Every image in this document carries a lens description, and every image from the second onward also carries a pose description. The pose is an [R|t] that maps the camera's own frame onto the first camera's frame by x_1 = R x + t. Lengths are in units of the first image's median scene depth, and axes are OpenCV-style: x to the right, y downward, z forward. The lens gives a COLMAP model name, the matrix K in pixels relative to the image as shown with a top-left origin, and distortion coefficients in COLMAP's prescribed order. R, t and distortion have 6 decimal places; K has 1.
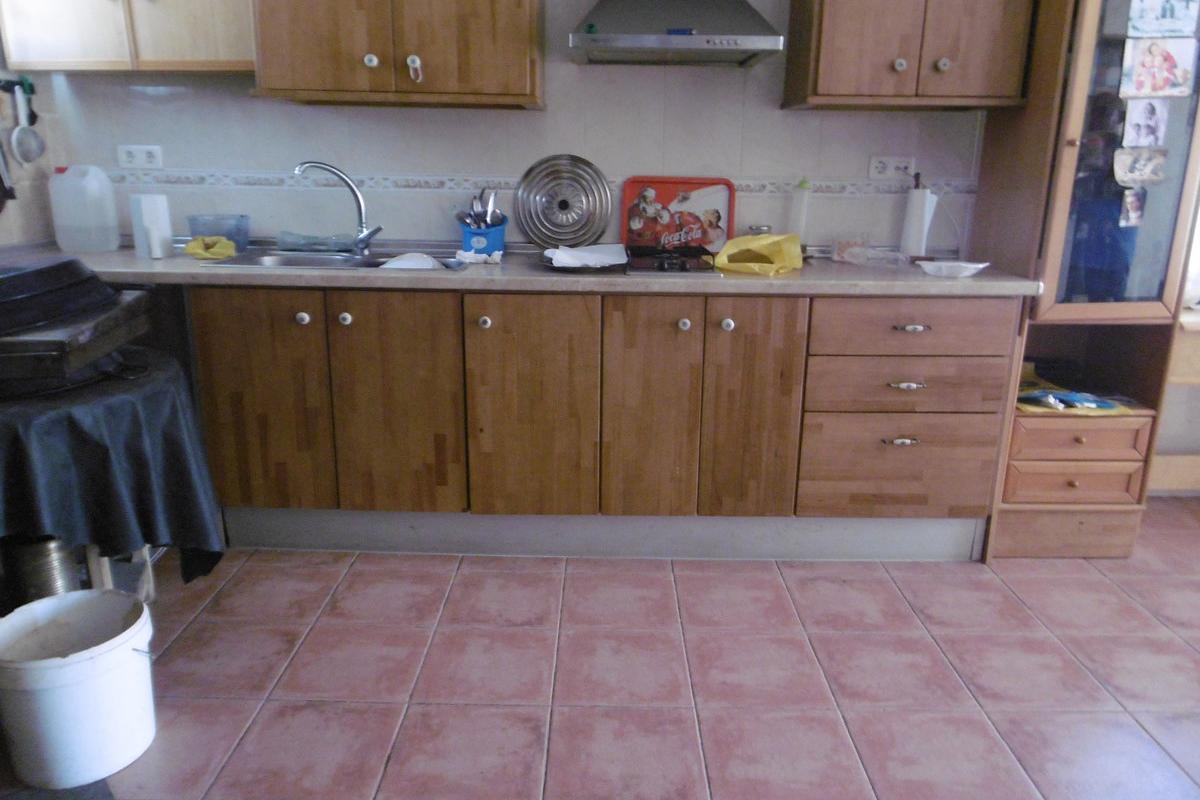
lens RADIAL K [[846.7, 0, 598.5], [0, 846.7, 388.7], [0, 0, 1]] dist [0.005464, -0.019167]
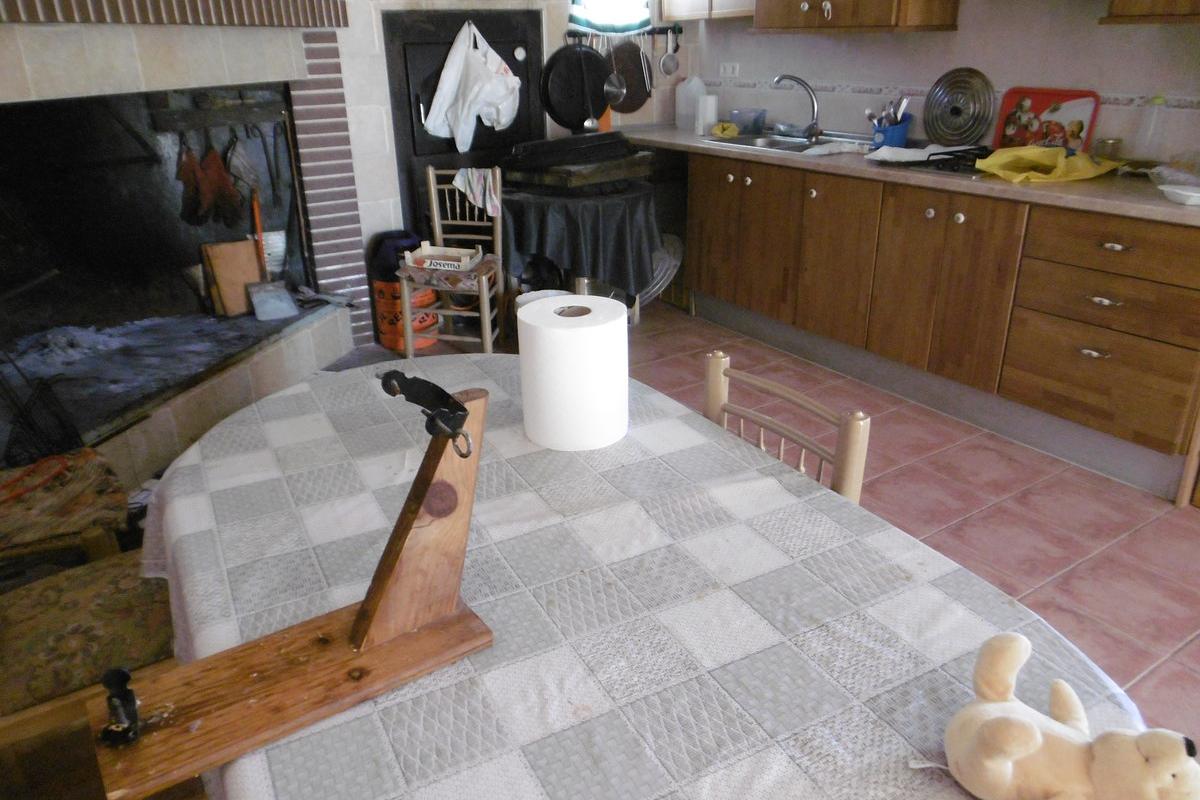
lens RADIAL K [[846.7, 0, 598.5], [0, 846.7, 388.7], [0, 0, 1]] dist [0.005464, -0.019167]
pose [[0.534647, 0.296296, -0.791430, 0.843319], [-0.187700, 0.954763, 0.230645, -0.022971], [0.823967, 0.025237, 0.566075, -0.107331]]
